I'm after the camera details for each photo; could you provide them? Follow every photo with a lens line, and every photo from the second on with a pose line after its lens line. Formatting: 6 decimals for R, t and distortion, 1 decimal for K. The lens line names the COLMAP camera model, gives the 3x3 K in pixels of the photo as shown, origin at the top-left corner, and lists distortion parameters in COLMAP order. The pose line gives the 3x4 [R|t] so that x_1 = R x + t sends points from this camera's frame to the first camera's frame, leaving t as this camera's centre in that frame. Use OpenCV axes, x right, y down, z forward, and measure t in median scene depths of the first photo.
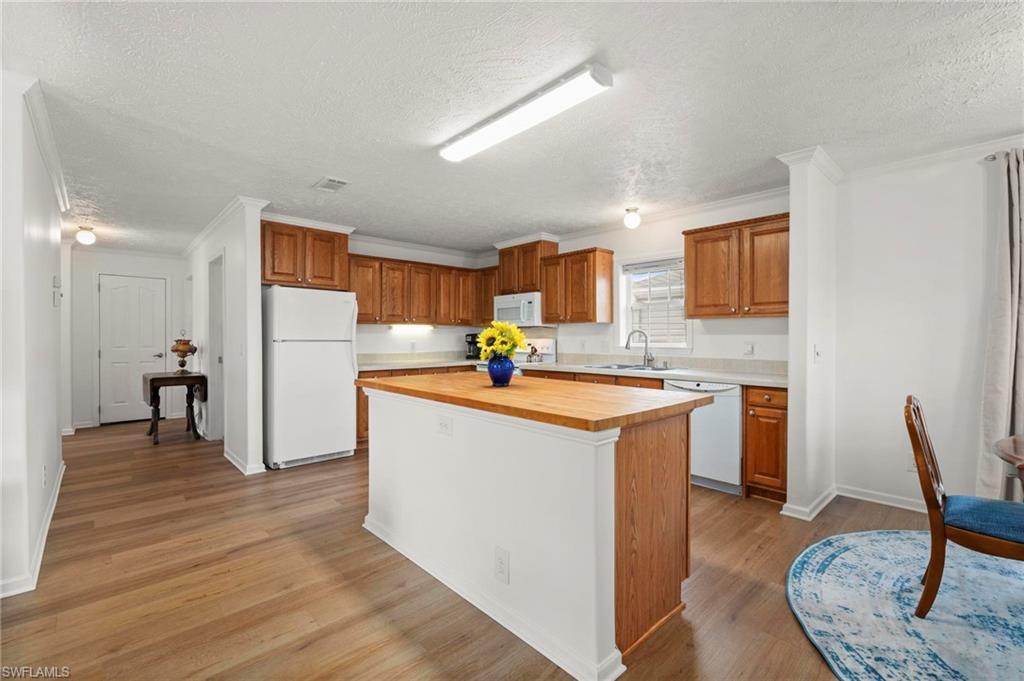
lens RADIAL K [[444.5, 0, 510.4], [0, 444.5, 339.0], [0, 0, 1]] dist [-0.001590, 0.000447]
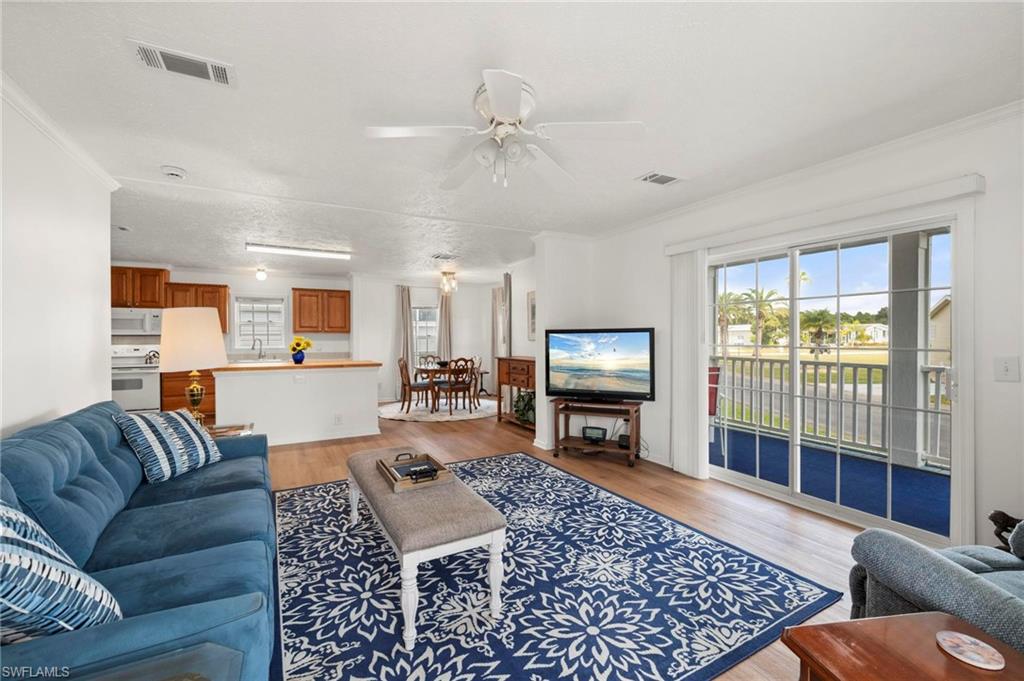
lens RADIAL K [[422.8, 0, 511.3], [0, 422.8, 342.3], [0, 0, 1]] dist [-0.000711, -0.000142]
pose [[0.252606, -0.008660, 0.967531, -1.160406], [0.008470, 0.999941, 0.006739, -0.008877], [-0.967532, 0.006493, 0.252664, -0.394917]]
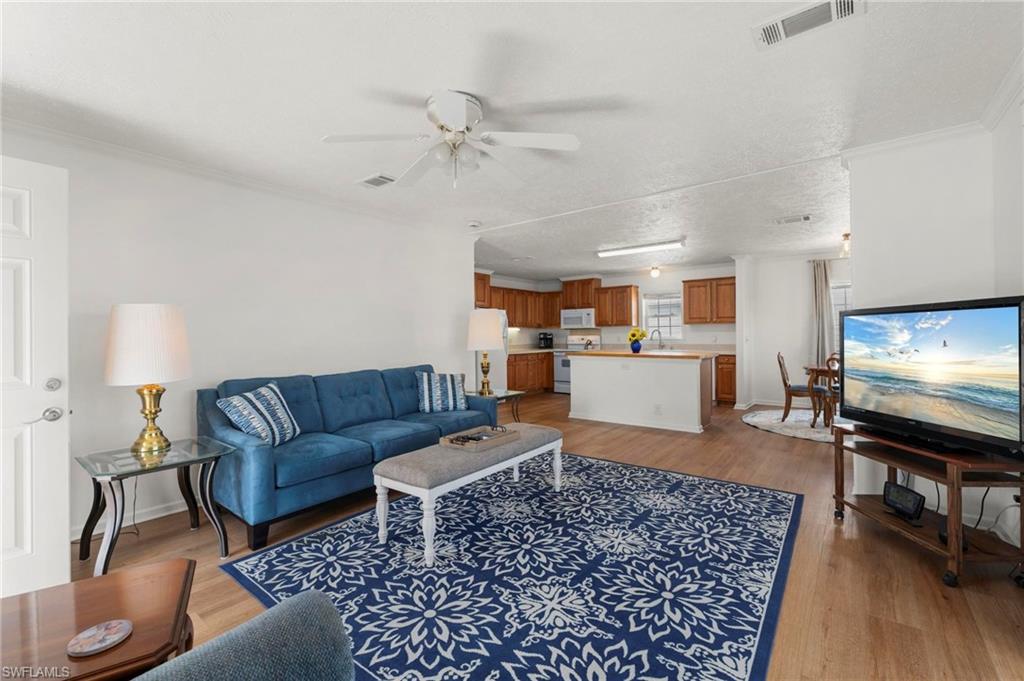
lens RADIAL K [[444.5, 0, 510.4], [0, 444.5, 336.2], [0, 0, 1]] dist [0.013209, 0.000163]
pose [[0.988368, -0.009485, 0.151782, -0.681450], [0.010185, 0.999941, -0.003832, 0.007292], [-0.151737, 0.005333, 0.988407, -0.860401]]
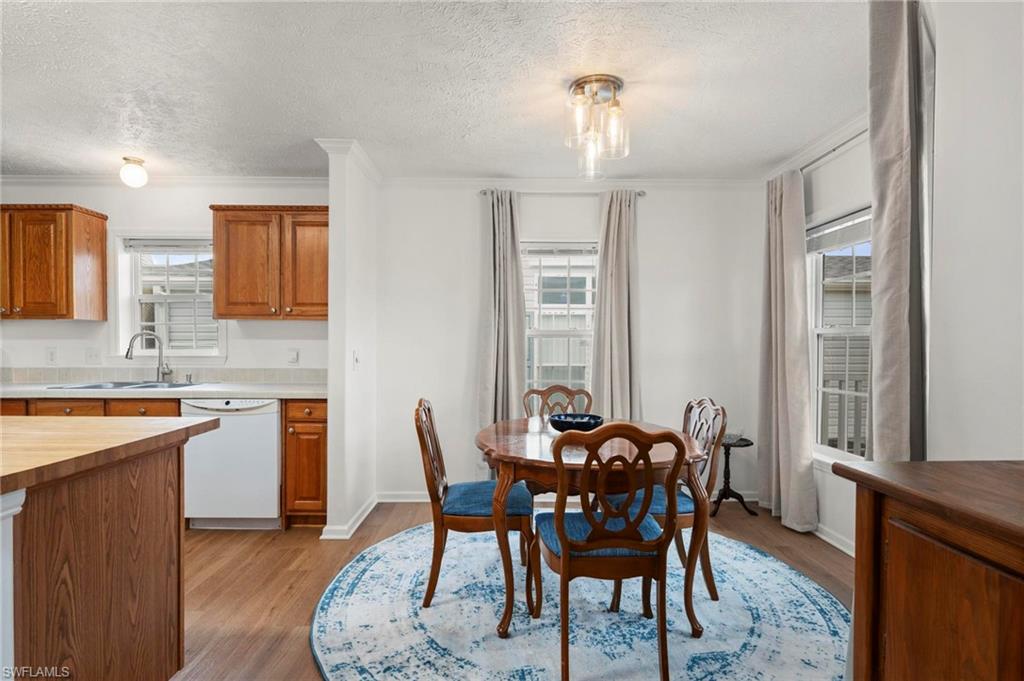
lens RADIAL K [[517.3, 0, 507.5], [0, 517.3, 348.9], [0, 0, 1]] dist [0.000801, -0.000047]
pose [[0.670389, -0.005605, 0.741989, 0.065952], [-0.000244, 0.999970, 0.007774, 0.000172], [-0.742010, -0.005393, 0.670367, 0.014142]]
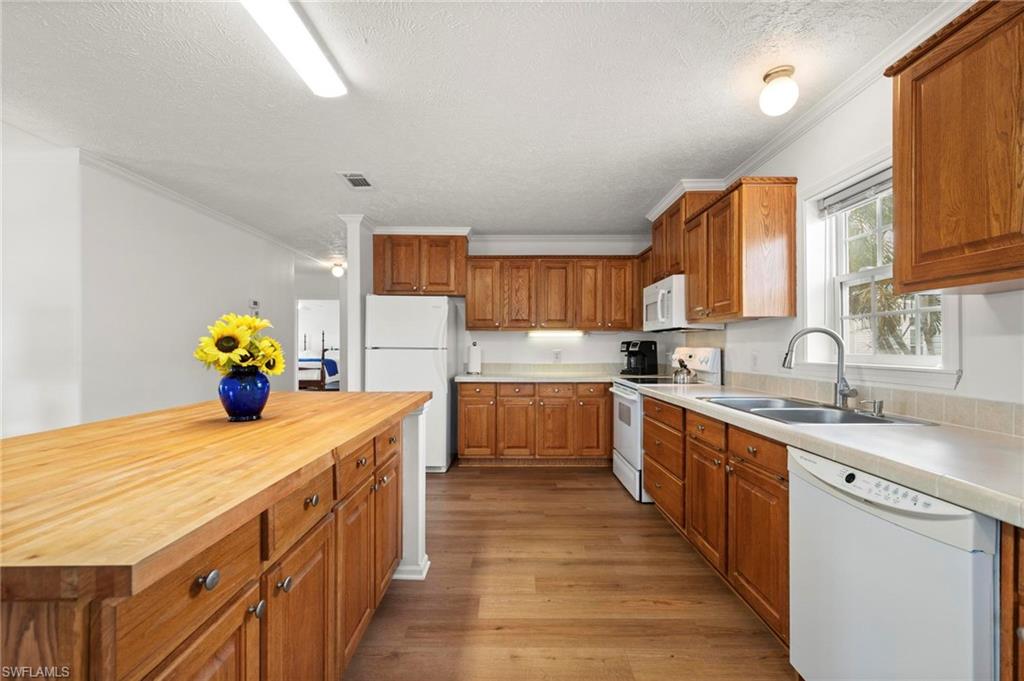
lens RADIAL K [[428.1, 0, 512.4], [0, 428.1, 346.0], [0, 0, 1]] dist [-0.001890, -0.000096]
pose [[0.731505, 0.000224, -0.681836, 0.402549], [-0.005221, 0.999972, -0.005273, 0.002842], [0.681816, 0.007417, 0.731486, 0.504656]]
